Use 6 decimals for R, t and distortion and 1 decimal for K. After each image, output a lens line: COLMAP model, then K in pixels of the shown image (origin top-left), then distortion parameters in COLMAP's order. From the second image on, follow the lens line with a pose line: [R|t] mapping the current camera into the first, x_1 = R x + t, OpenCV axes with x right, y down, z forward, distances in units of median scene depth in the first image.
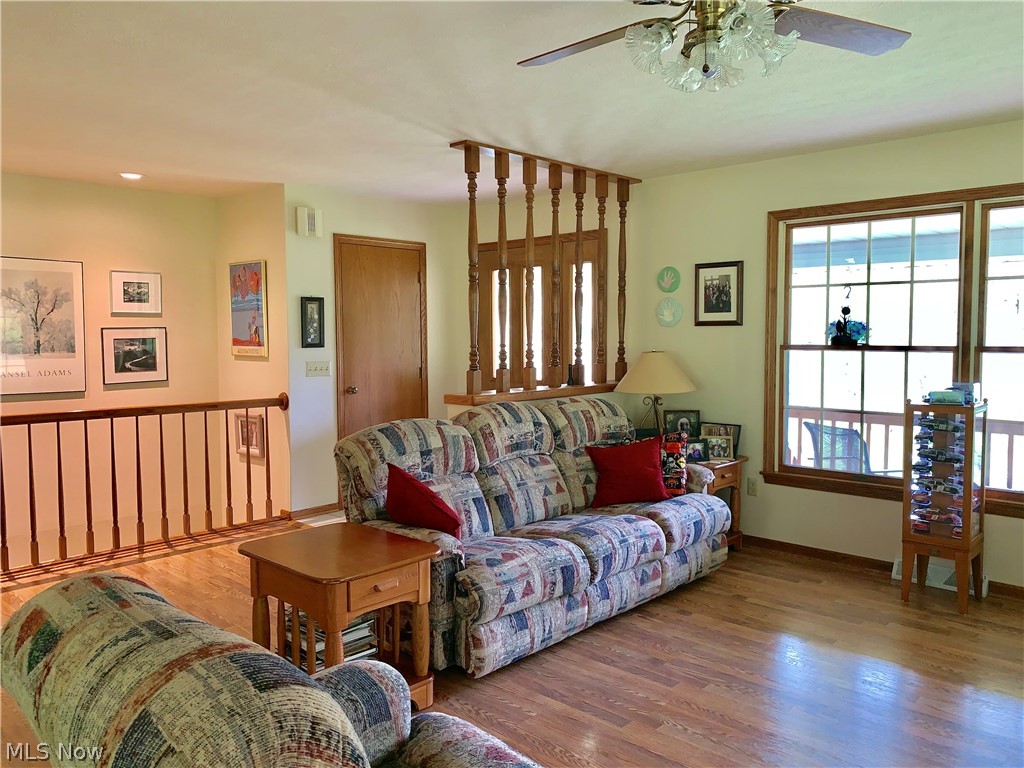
lens RADIAL K [[782.6, 0, 512.7], [0, 782.6, 372.5], [0, 0, 1]] dist [0.091094, -0.142616]
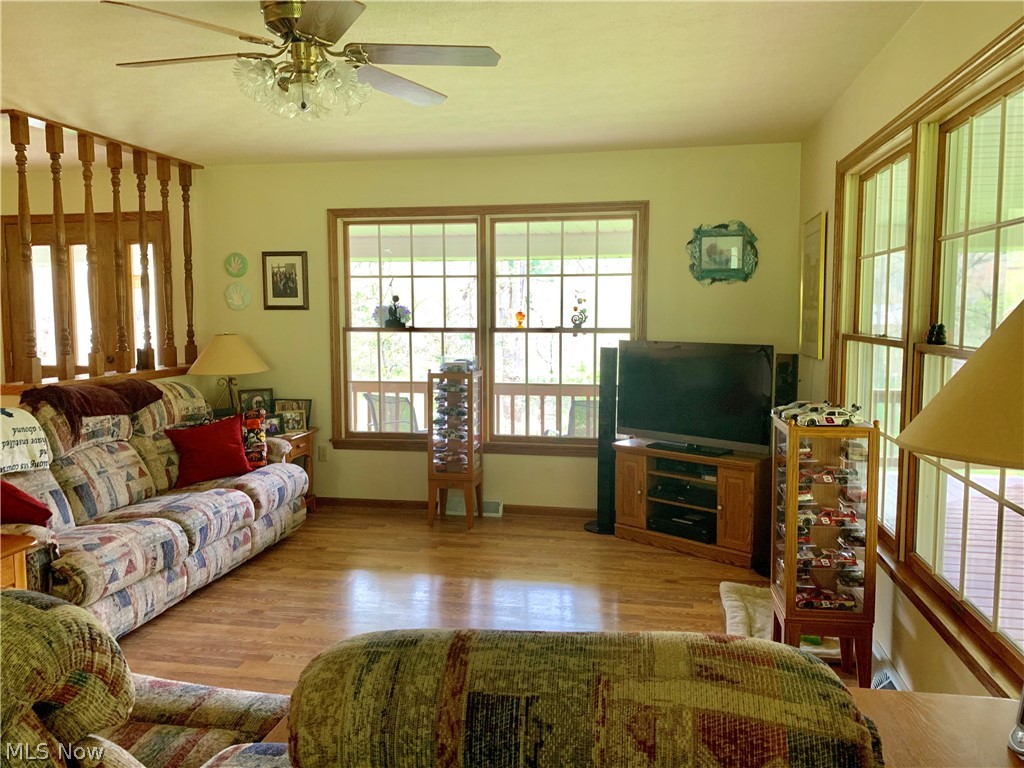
lens RADIAL K [[782.6, 0, 512.7], [0, 782.6, 372.5], [0, 0, 1]] dist [0.091094, -0.142616]
pose [[0.842471, -0.041082, 0.537172, -0.078112], [0.027713, 0.999073, 0.032944, -0.000317], [-0.538028, -0.012868, 0.842829, -0.105576]]
